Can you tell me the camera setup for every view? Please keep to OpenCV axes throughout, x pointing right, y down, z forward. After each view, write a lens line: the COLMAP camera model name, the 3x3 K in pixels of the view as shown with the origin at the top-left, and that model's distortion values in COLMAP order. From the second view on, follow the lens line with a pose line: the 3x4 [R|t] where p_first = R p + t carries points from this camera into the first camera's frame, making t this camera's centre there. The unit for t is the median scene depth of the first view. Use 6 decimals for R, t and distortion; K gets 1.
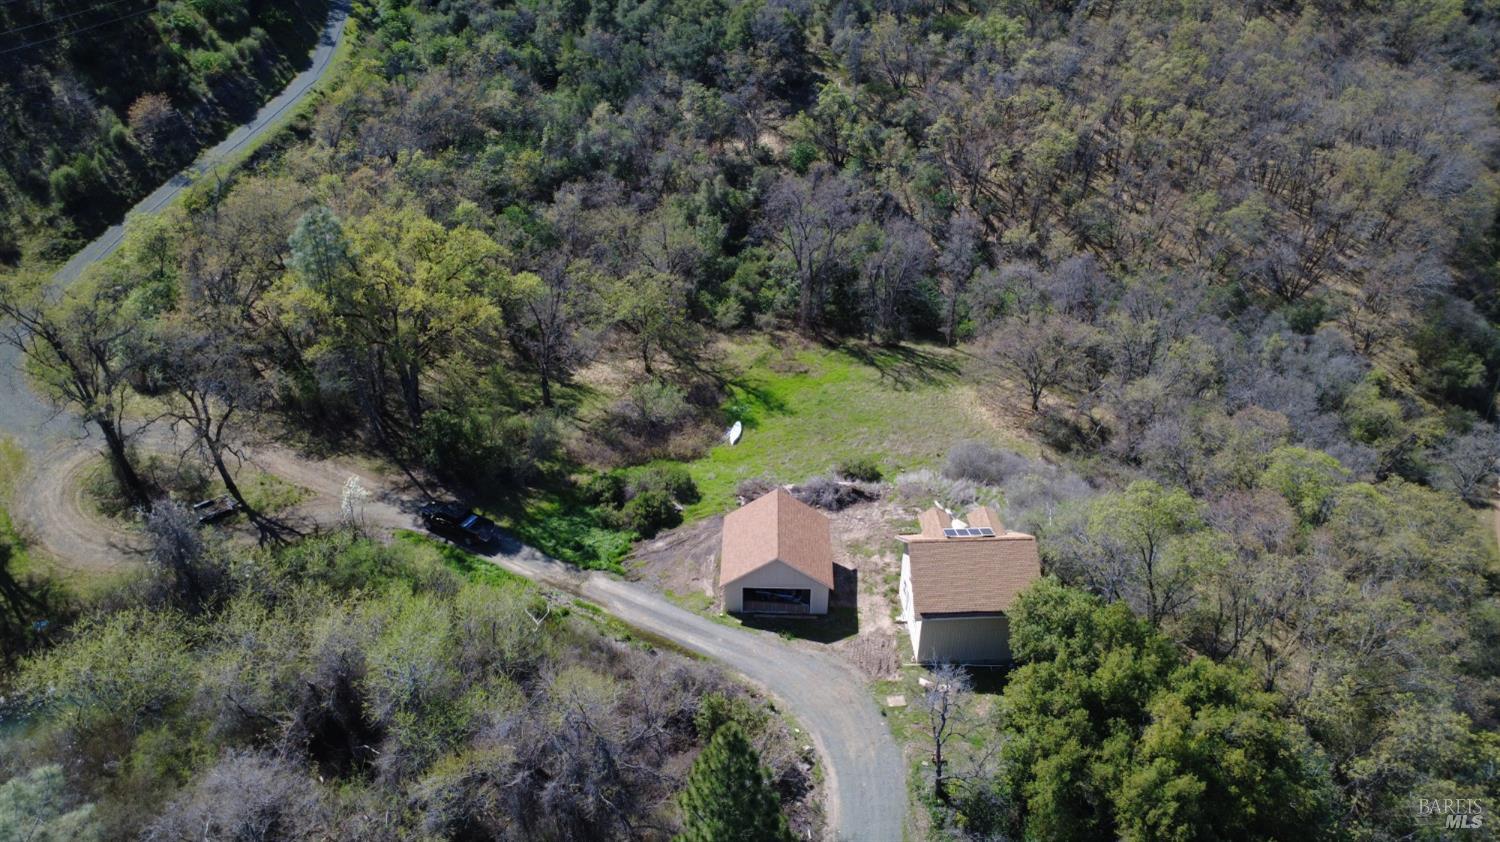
lens RADIAL K [[1095.0, 0, 746.5], [0, 1095.0, 421.7], [0, 0, 1]] dist [0.000328, -0.000090]
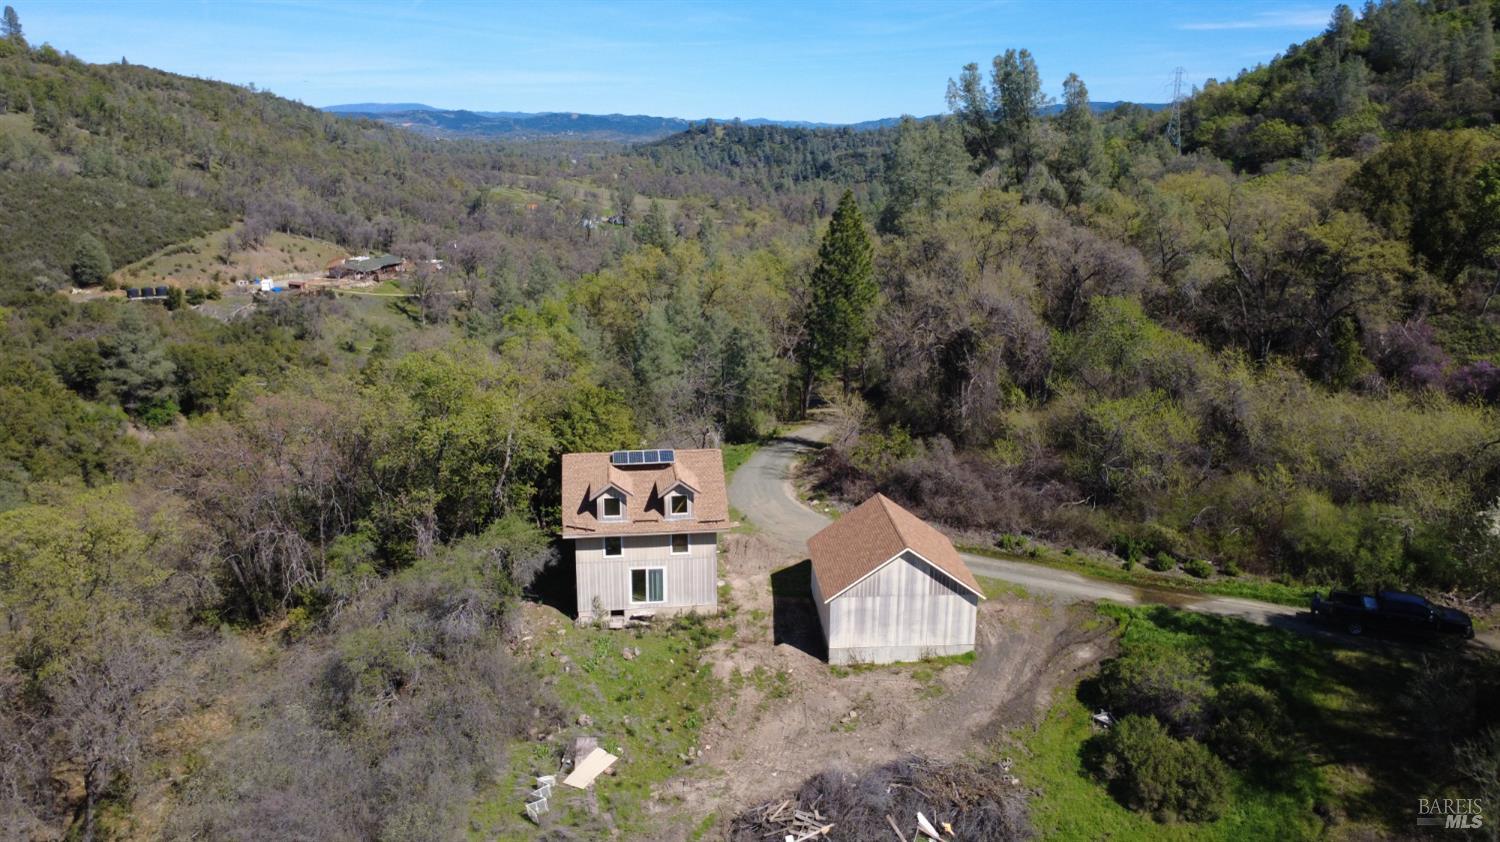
lens RADIAL K [[1096.0, 0, 750.0], [0, 1096.0, 421.0], [0, 0, 1]] dist [-0.000126, 0.001538]
pose [[-0.996208, 0.015408, -0.085627, 0.161506], [-0.052976, 0.673278, 0.737490, -0.424214], [0.069014, 0.739229, -0.669908, 1.268669]]
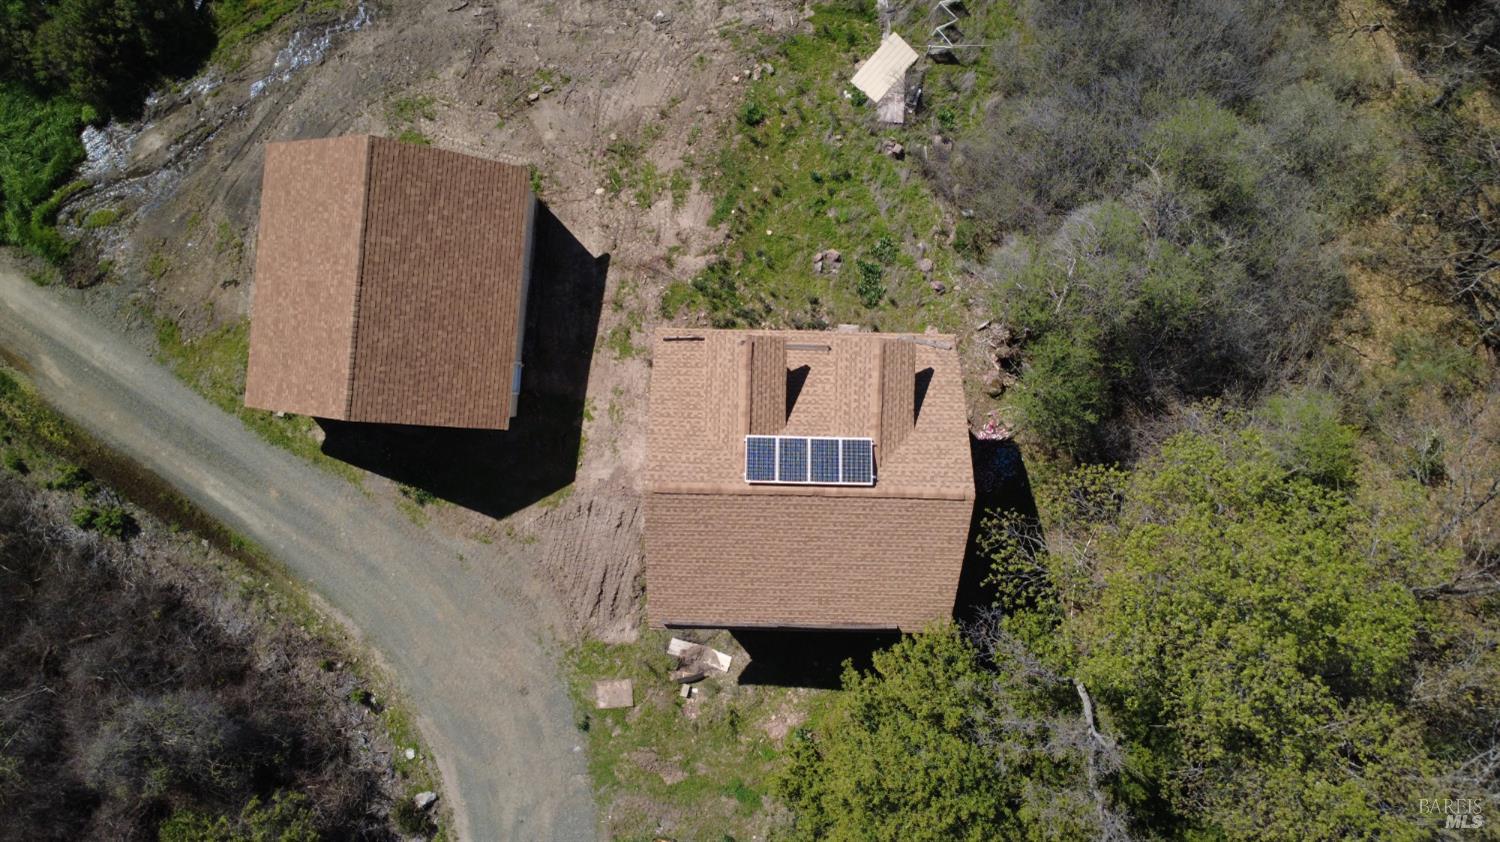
lens RADIAL K [[1095.0, 0, 746.5], [0, 1095.0, 421.7], [0, 0, 1]] dist [0.000328, -0.000090]
pose [[0.997484, 0.069908, 0.011807, 0.146150], [-0.046502, 0.519407, 0.853261, -0.195275], [0.053518, -0.851663, 0.521351, 0.676522]]
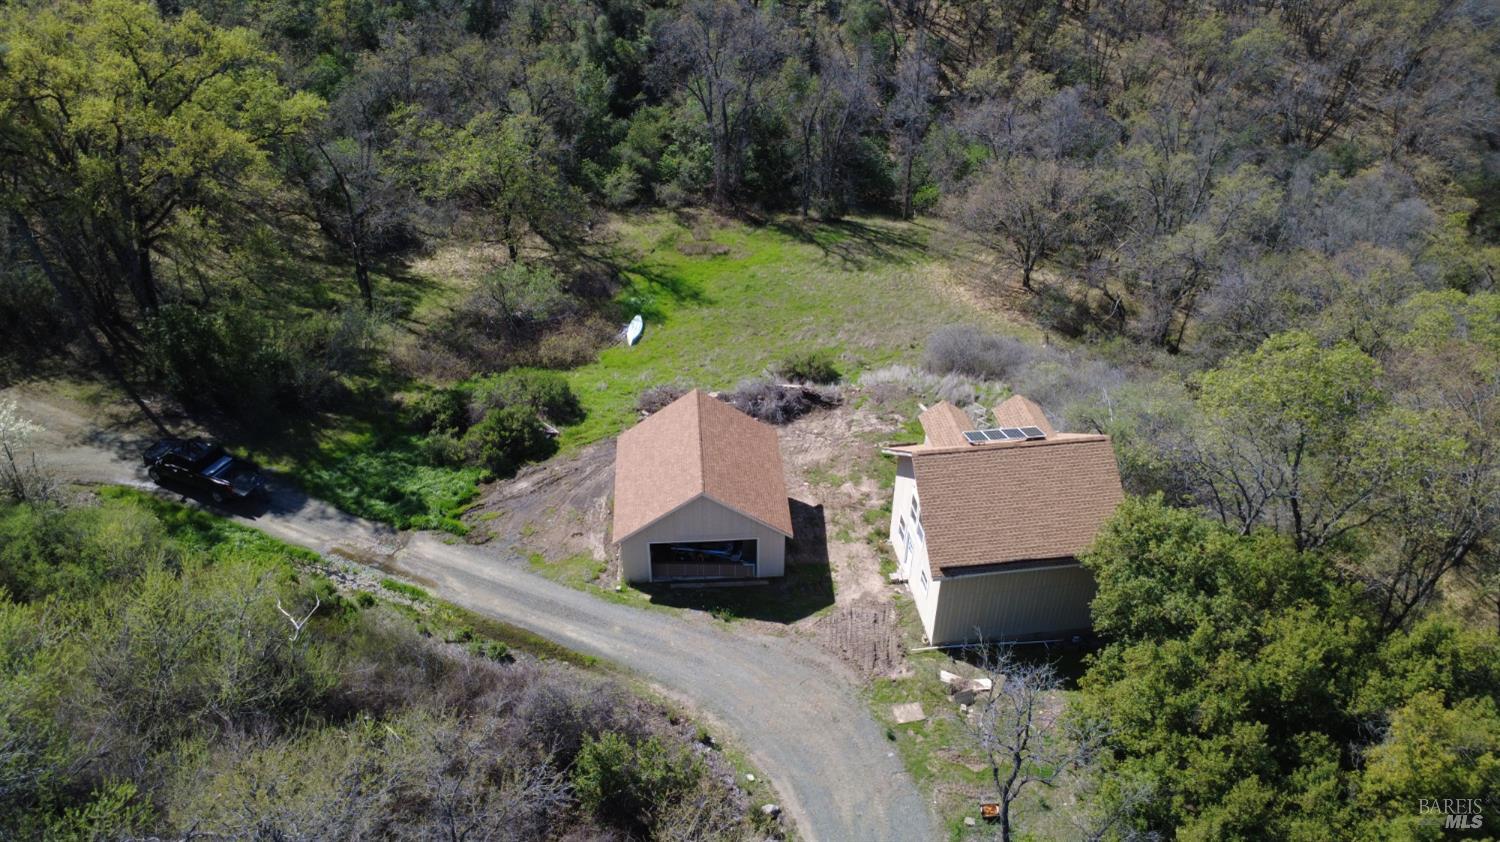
lens RADIAL K [[1095.0, 0, 746.5], [0, 1095.0, 421.7], [0, 0, 1]] dist [0.000328, -0.000090]
pose [[0.995789, -0.052720, 0.075002, 0.007341], [0.049099, 0.997575, 0.049326, 0.046385], [-0.077421, -0.045436, 0.995963, 0.323012]]
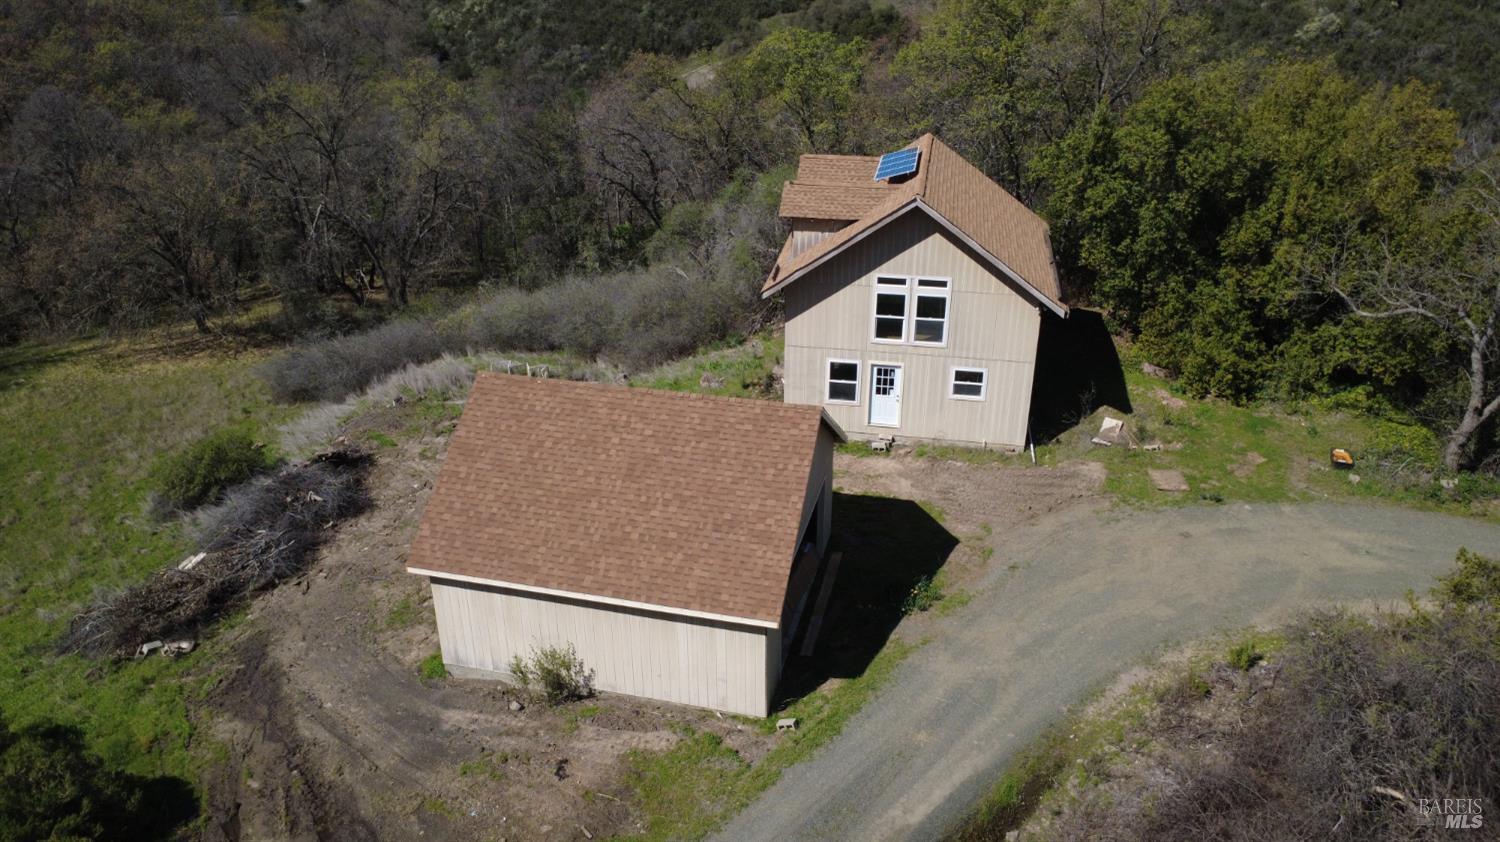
lens RADIAL K [[1096.0, 0, 750.0], [0, 1096.0, 421.0], [0, 0, 1]] dist [-0.000126, 0.001538]
pose [[0.224637, -0.431821, 0.873538, -0.211074], [0.528235, 0.807268, 0.263222, 0.029976], [-0.818844, 0.402304, 0.409446, 0.758335]]
